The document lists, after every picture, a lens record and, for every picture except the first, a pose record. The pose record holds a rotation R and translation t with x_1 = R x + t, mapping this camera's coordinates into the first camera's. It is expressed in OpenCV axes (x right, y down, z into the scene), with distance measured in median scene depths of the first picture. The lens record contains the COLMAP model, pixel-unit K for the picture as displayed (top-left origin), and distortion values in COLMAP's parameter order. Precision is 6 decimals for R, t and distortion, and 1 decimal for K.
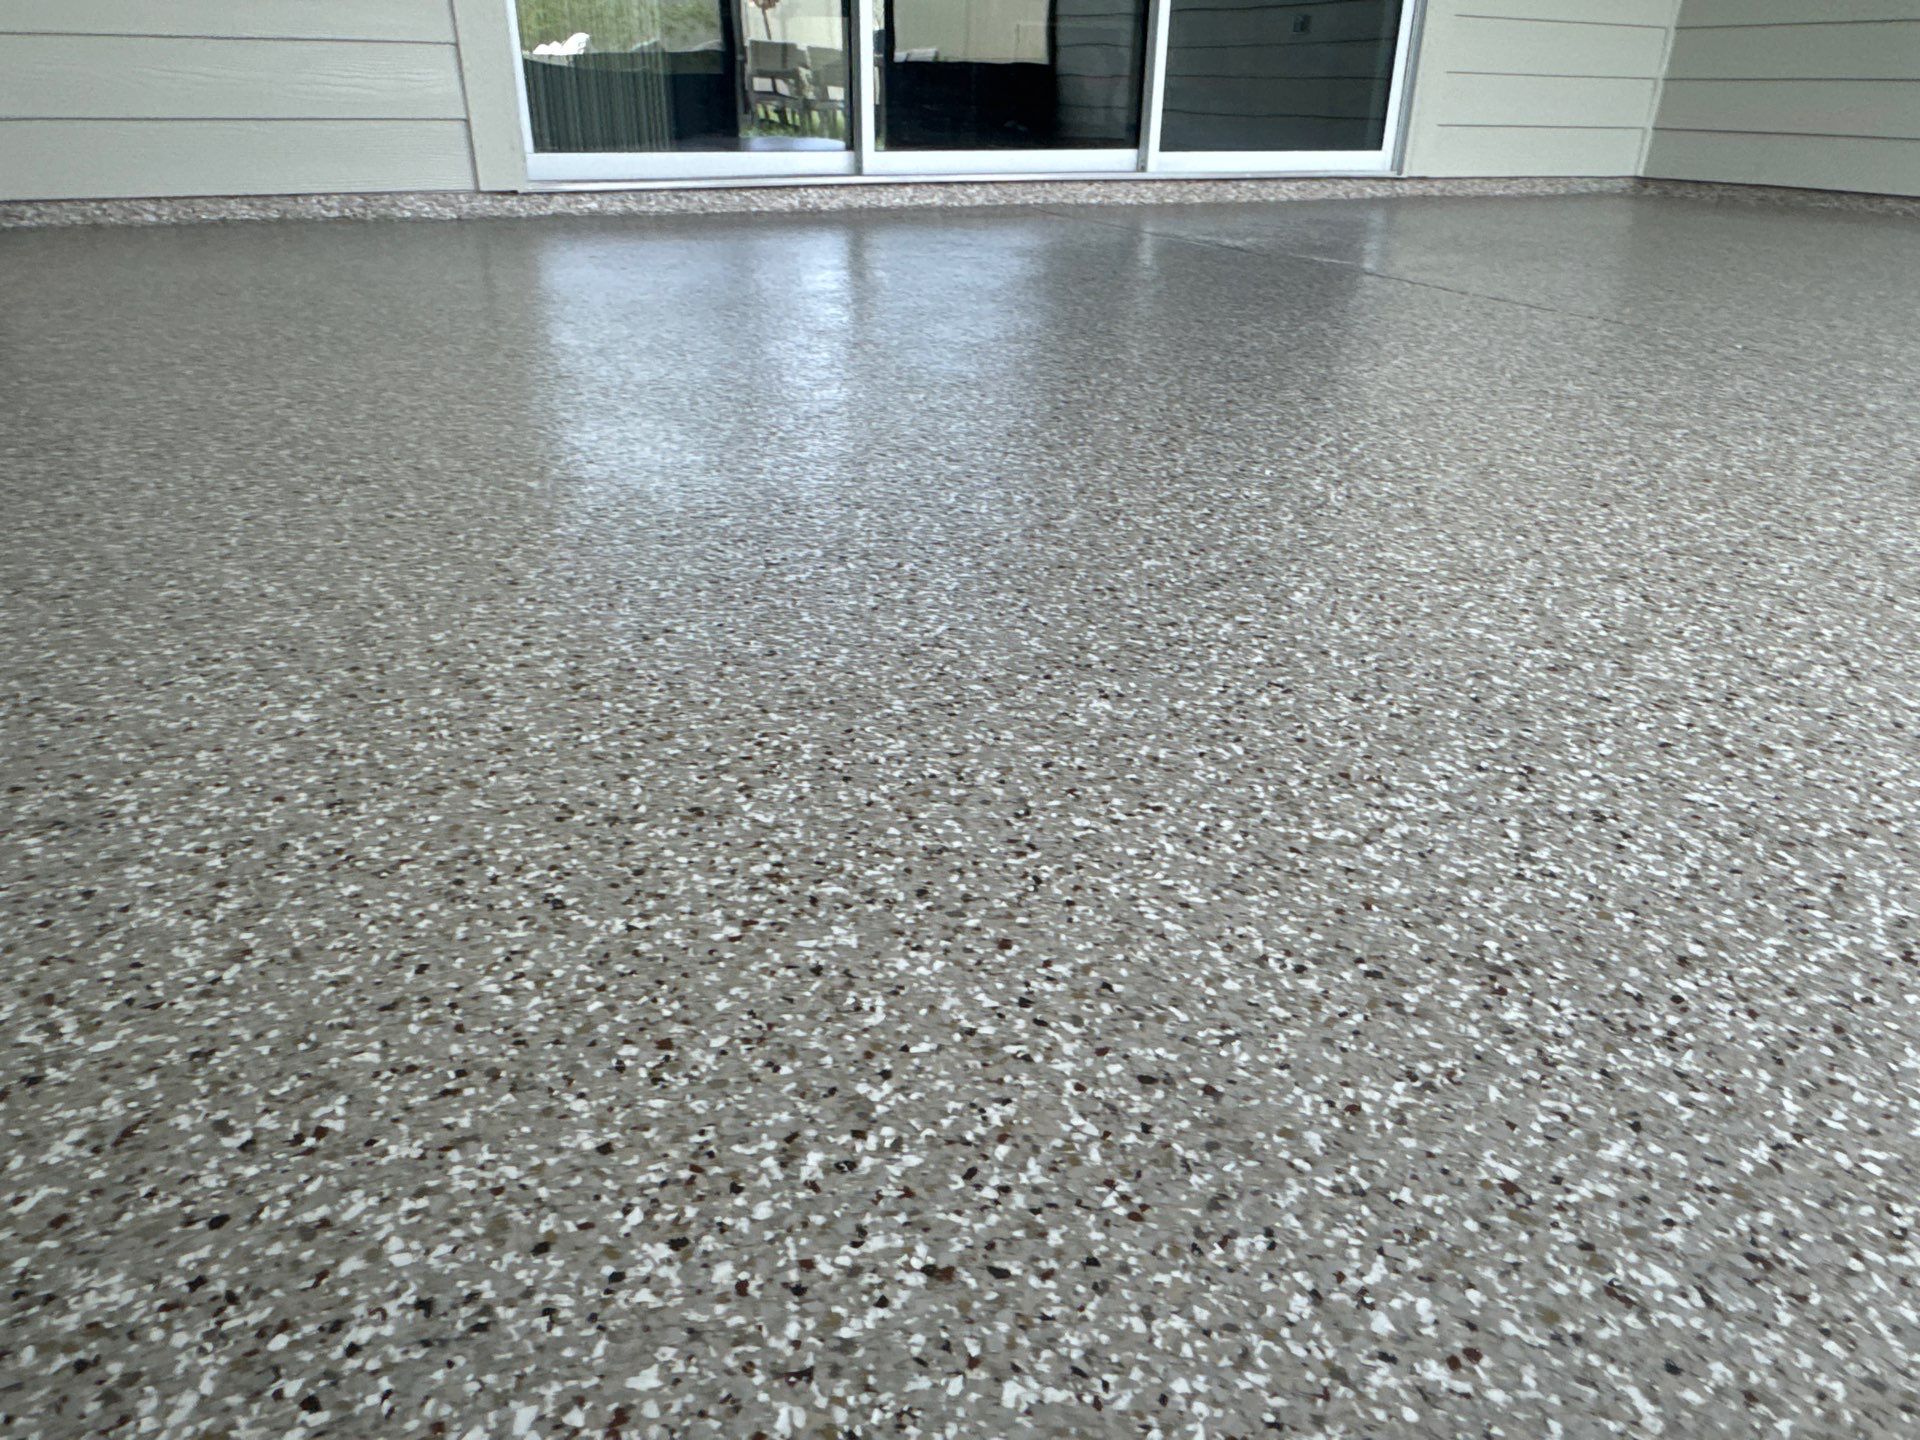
lens RADIAL K [[1269.5, 0, 949.8], [0, 1269.5, 724.5], [0, 0, 1]] dist [-0.002201, -0.000265]
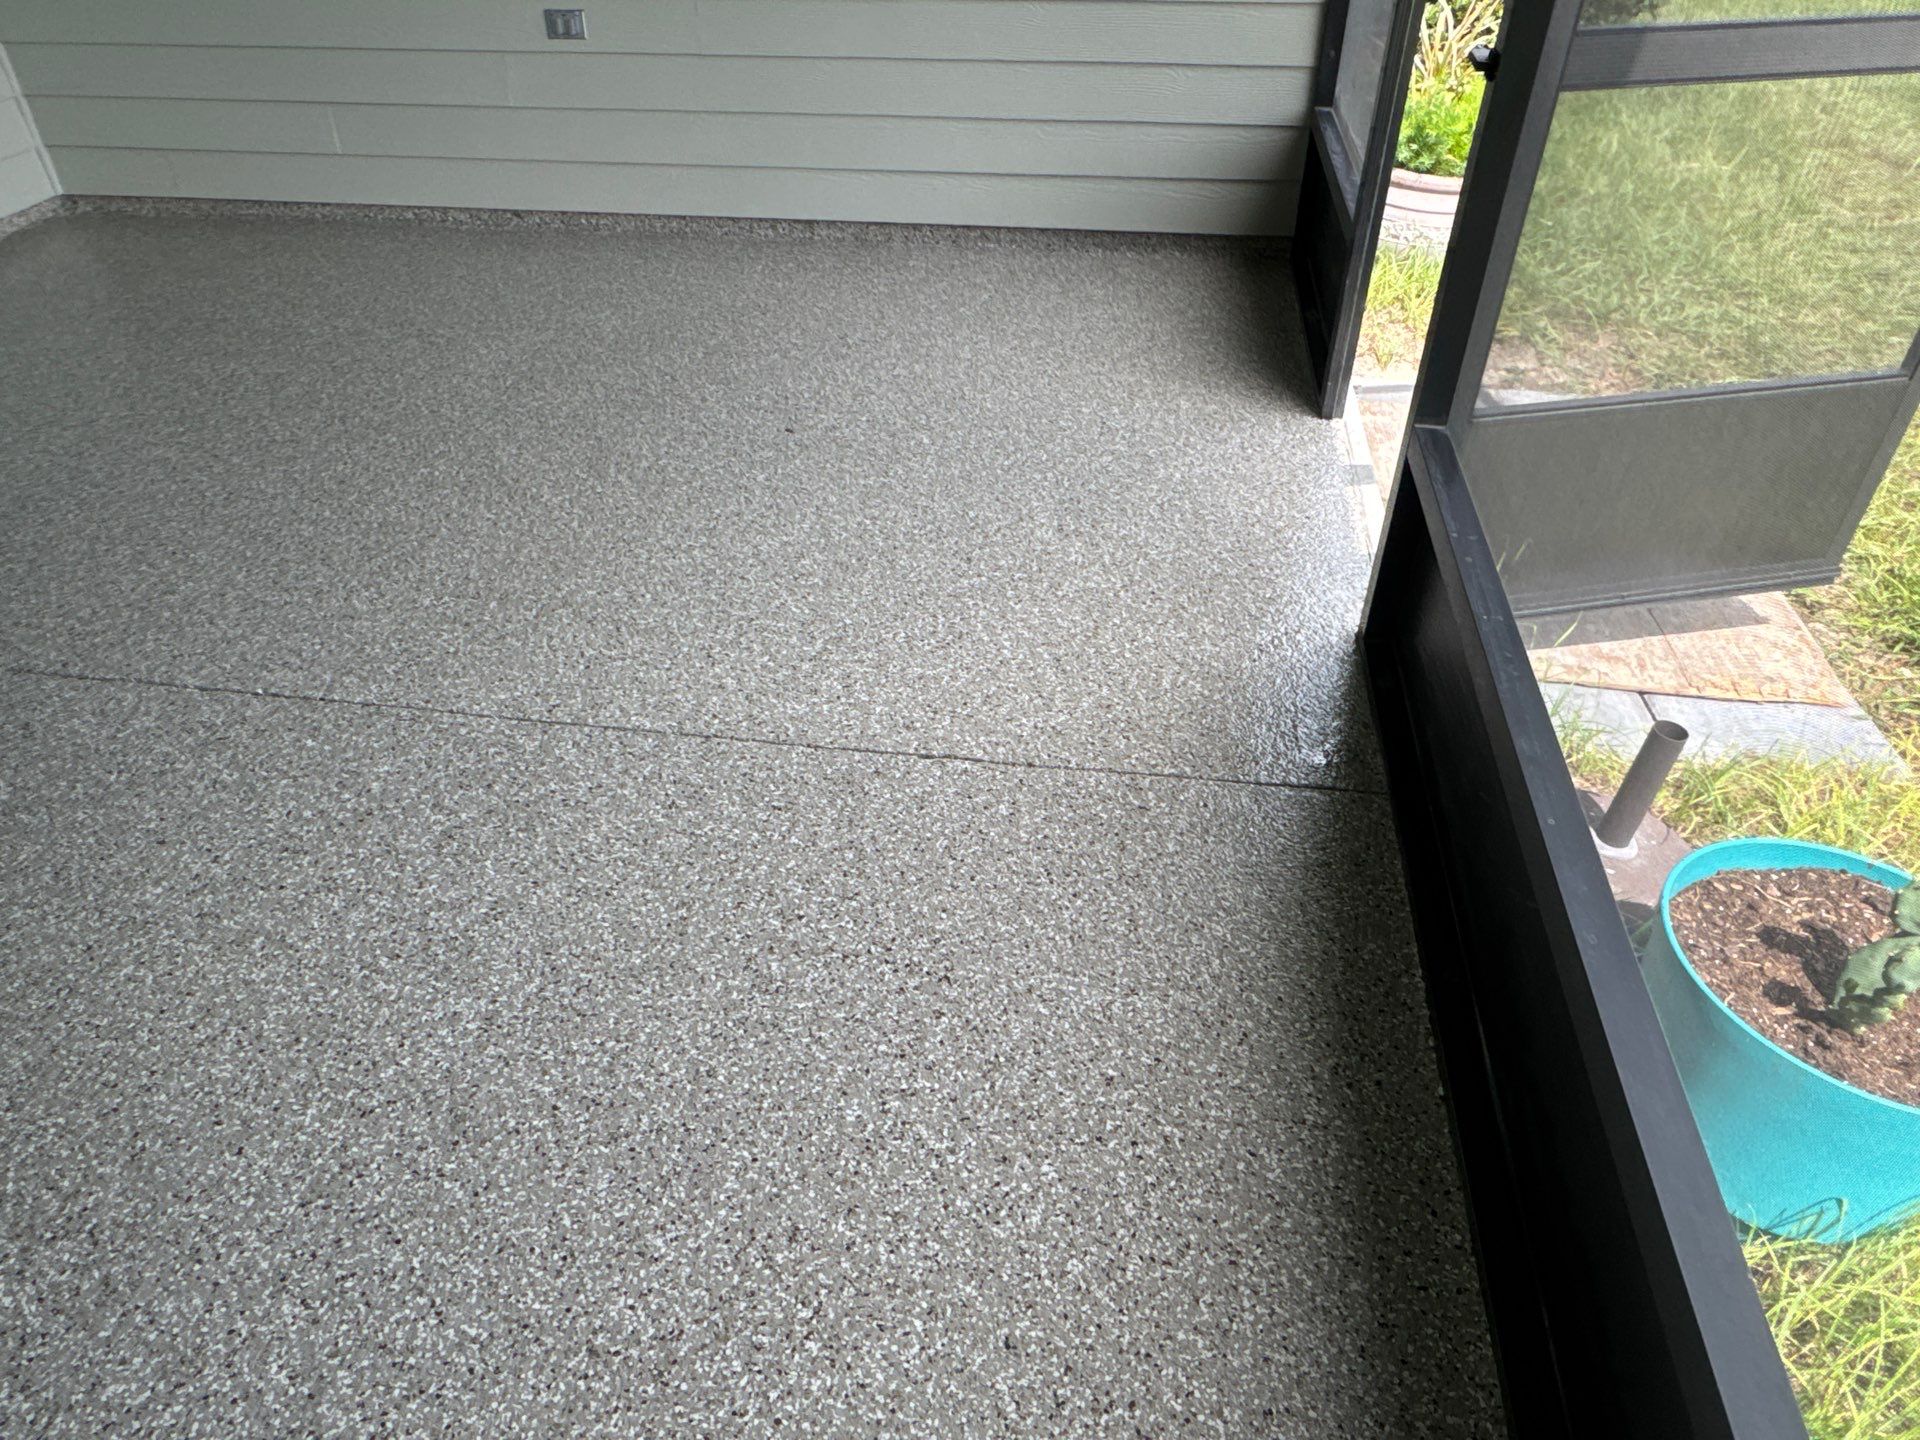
lens RADIAL K [[1269.5, 0, 941.2], [0, 1269.5, 717.7], [0, 0, 1]] dist [-0.002201, -0.000265]
pose [[0.550406, -0.528050, 0.646697, 0.111568], [0.370580, 0.848616, 0.377521, -0.290664], [-0.748147, 0.031863, 0.662767, -0.163411]]
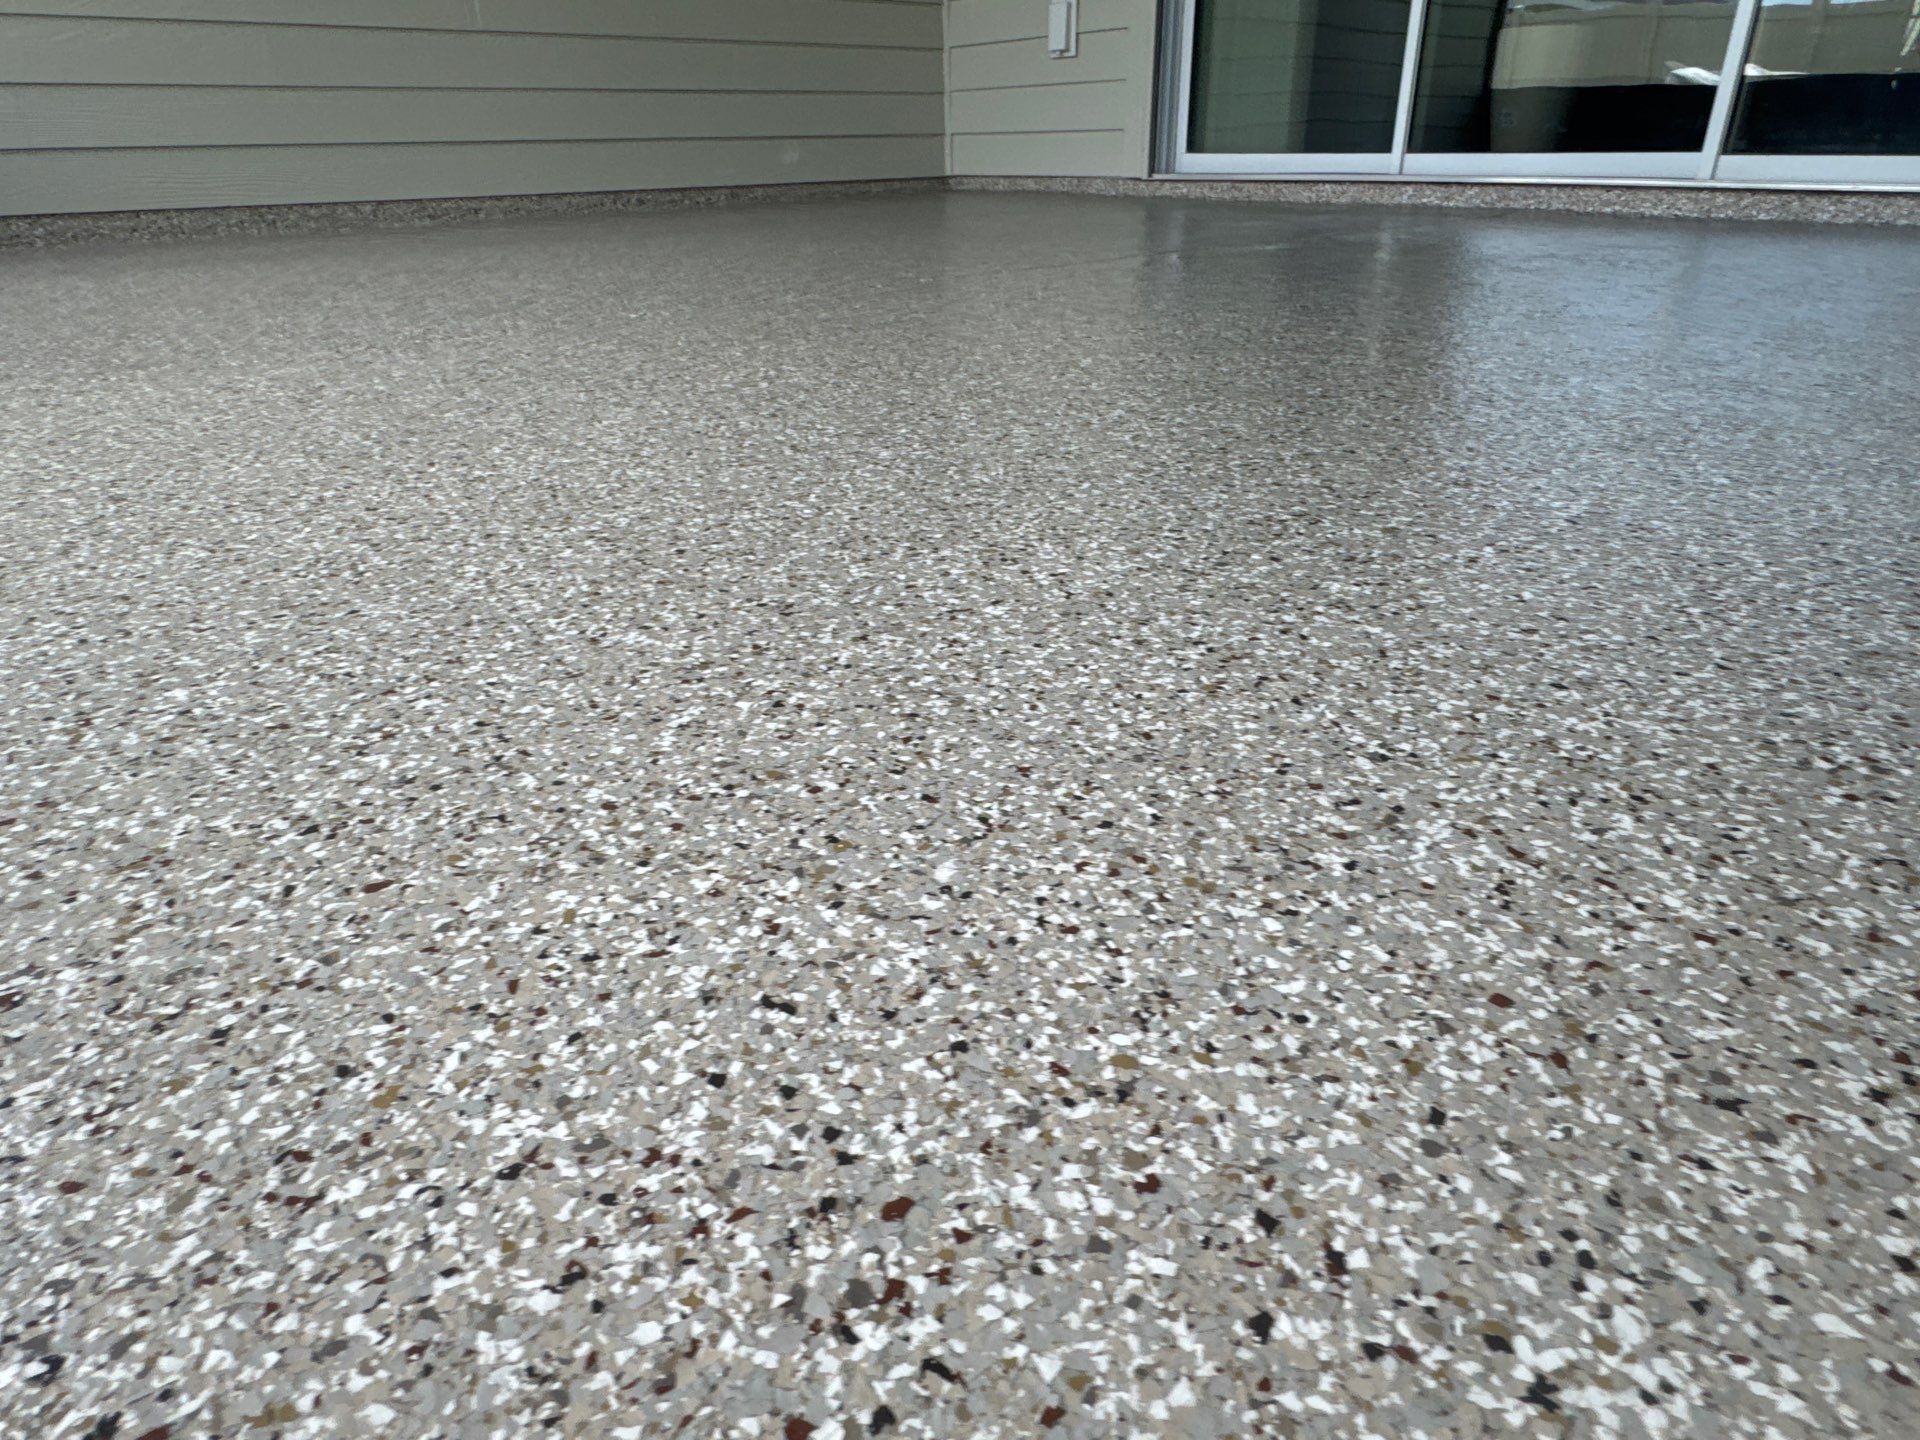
lens RADIAL K [[1269.5, 0, 956.7], [0, 1269.5, 721.9], [0, 0, 1]] dist [-0.002201, -0.000265]
pose [[0.277490, 0.398261, -0.874293, 1.293803], [-0.398381, 0.875803, 0.272508, -0.224136], [0.874238, 0.272684, 0.401686, 0.482380]]
